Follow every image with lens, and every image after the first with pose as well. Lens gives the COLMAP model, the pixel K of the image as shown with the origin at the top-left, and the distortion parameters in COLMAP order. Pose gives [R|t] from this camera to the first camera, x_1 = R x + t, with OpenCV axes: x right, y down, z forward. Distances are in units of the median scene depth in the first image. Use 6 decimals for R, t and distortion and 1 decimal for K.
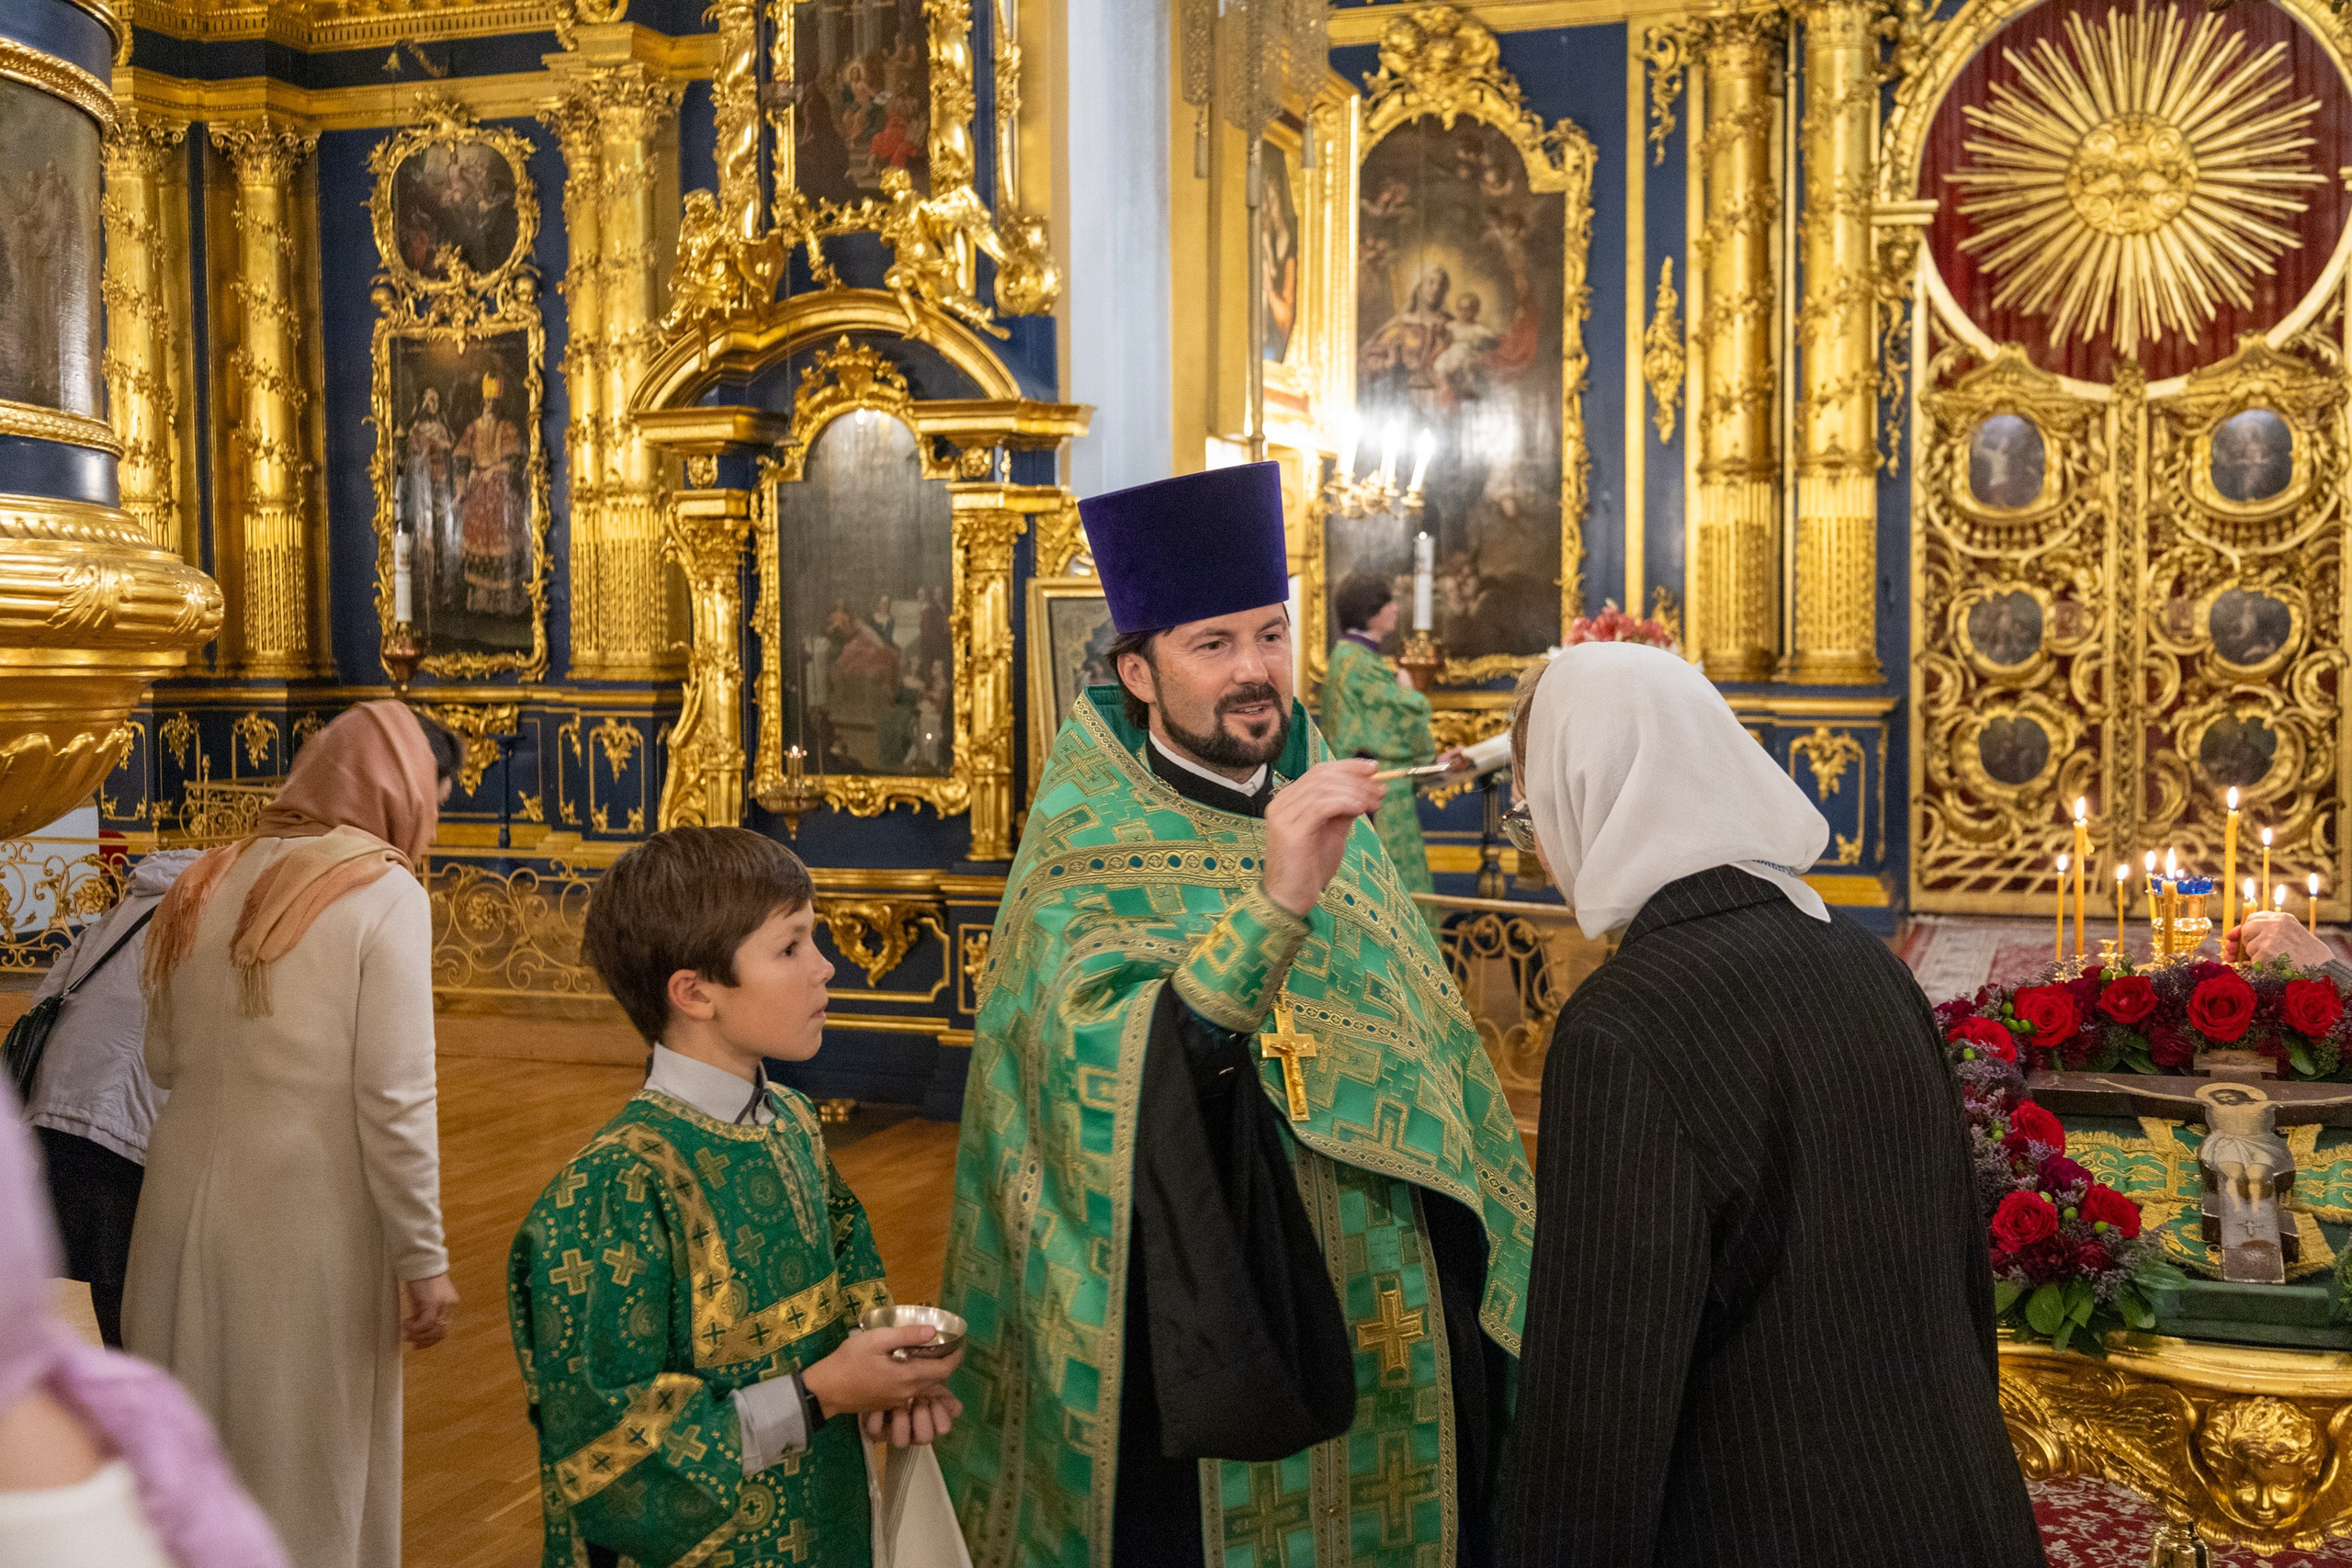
lens RADIAL K [[2604.0, 0, 1194.7], [0, 2604.0, 798.2], [0, 0, 1]] dist [0.005399, 0.000000]
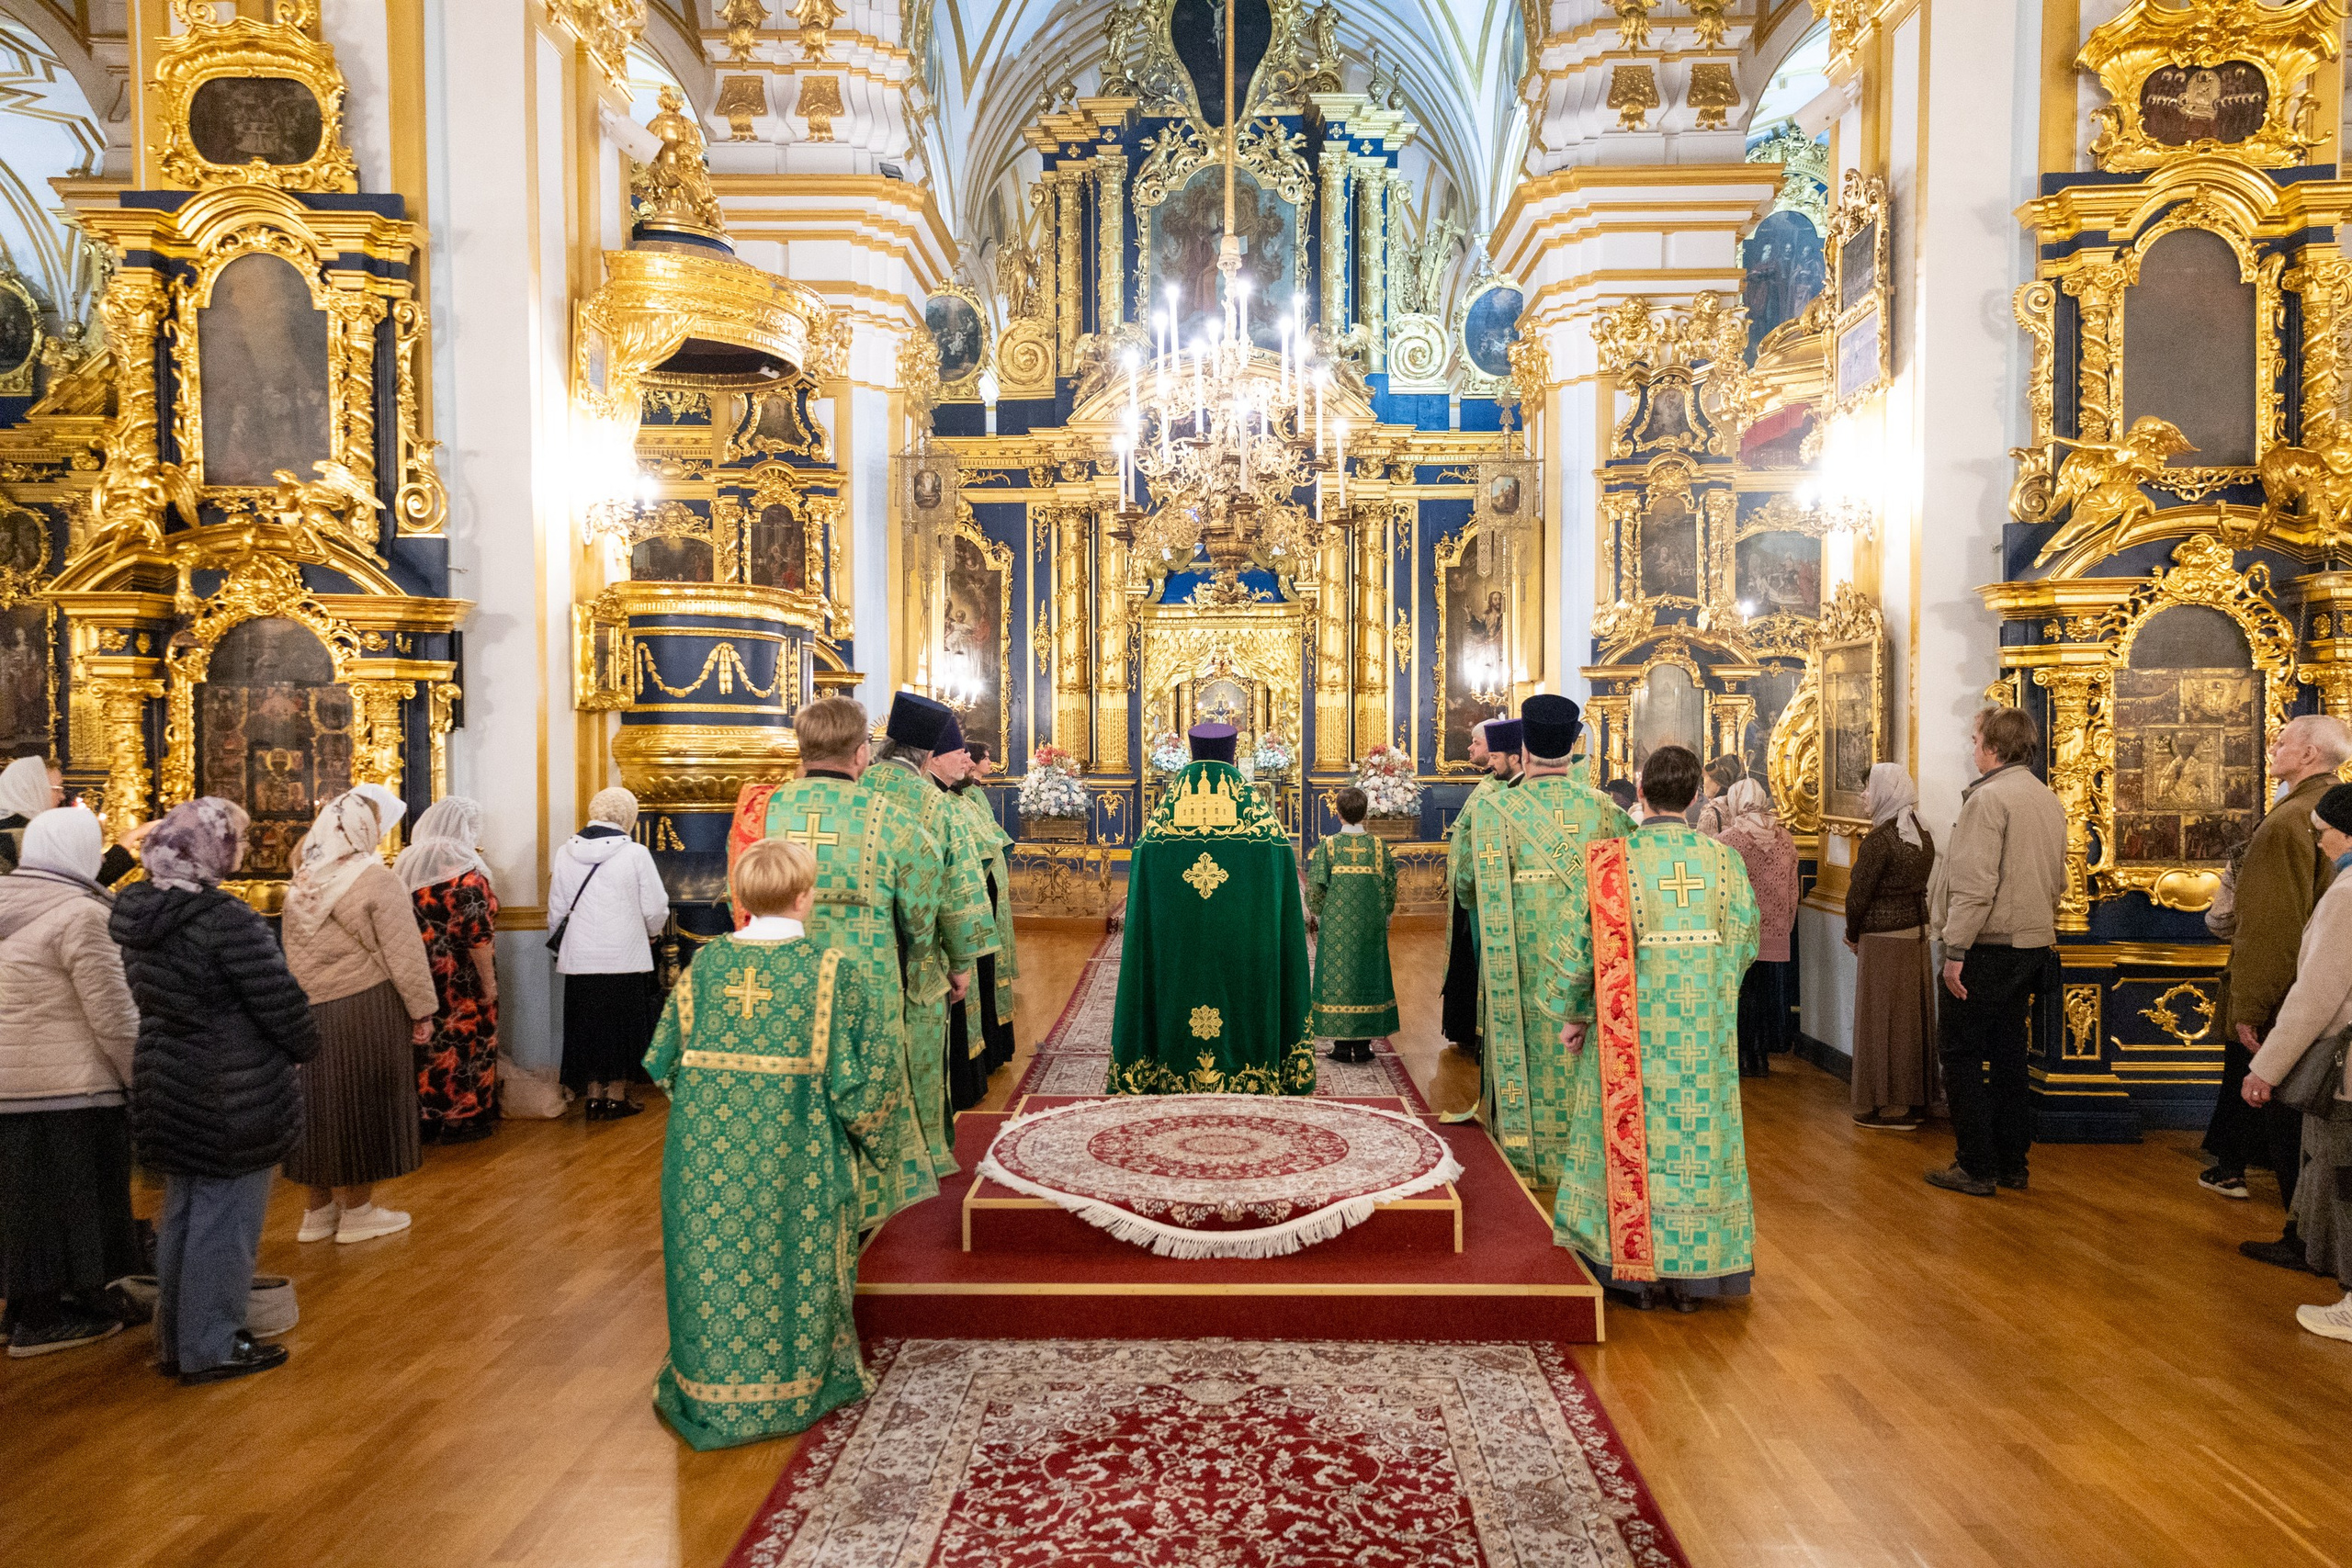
lens RADIAL K [[1626.9, 0, 1180.8], [0, 1626.9, 780.1], [0, 0, 1]] dist [0.065571, -0.002153]
pose [[0.954772, 0.000454, 0.297337, -0.161277], [0.013141, 0.998957, -0.043722, 0.032035], [-0.297047, 0.045652, 0.953771, -0.525857]]
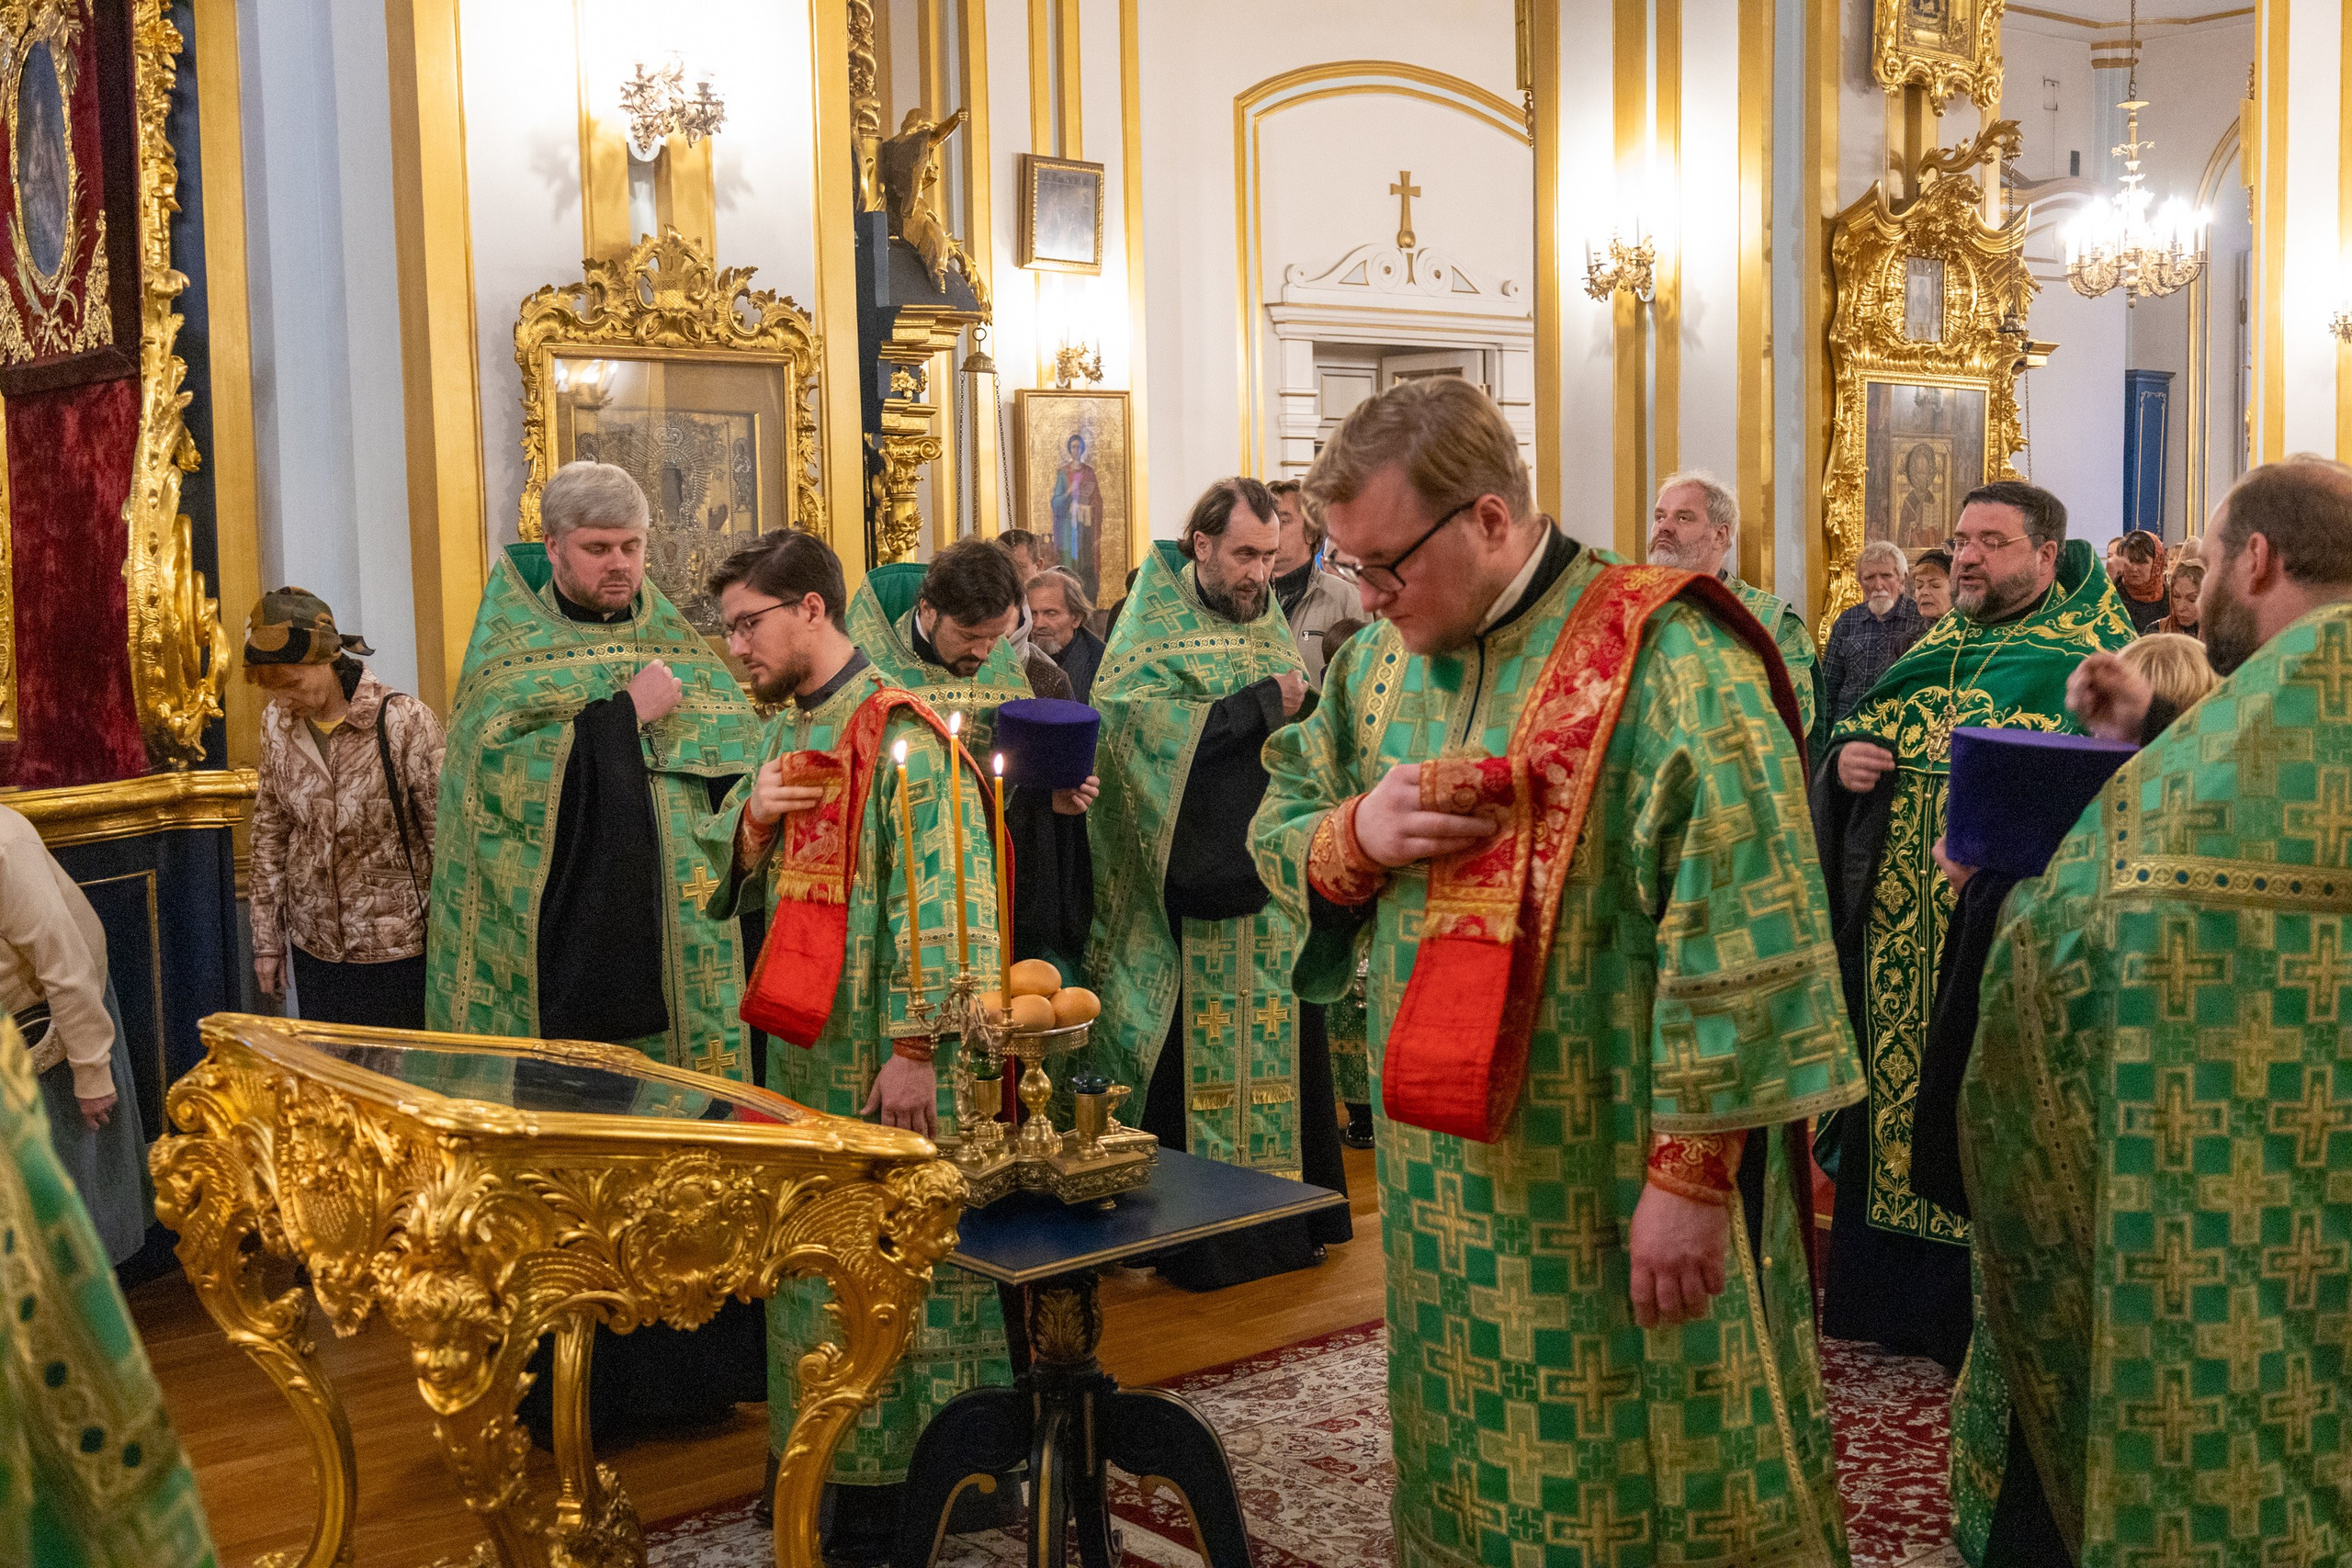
lens RADIAL K [[2570.7, 0, 1192.6], [0, 2570.7, 785.4], [0, 0, 1]] dist [-0.007312, 0.000000]
pose [[-0.850522, -0.019824, 0.525565, -0.285559], [0.060324, 0.989018, 0.134926, -0.087371], [-0.522468, 0.146462, -0.839986, 1.530238]]
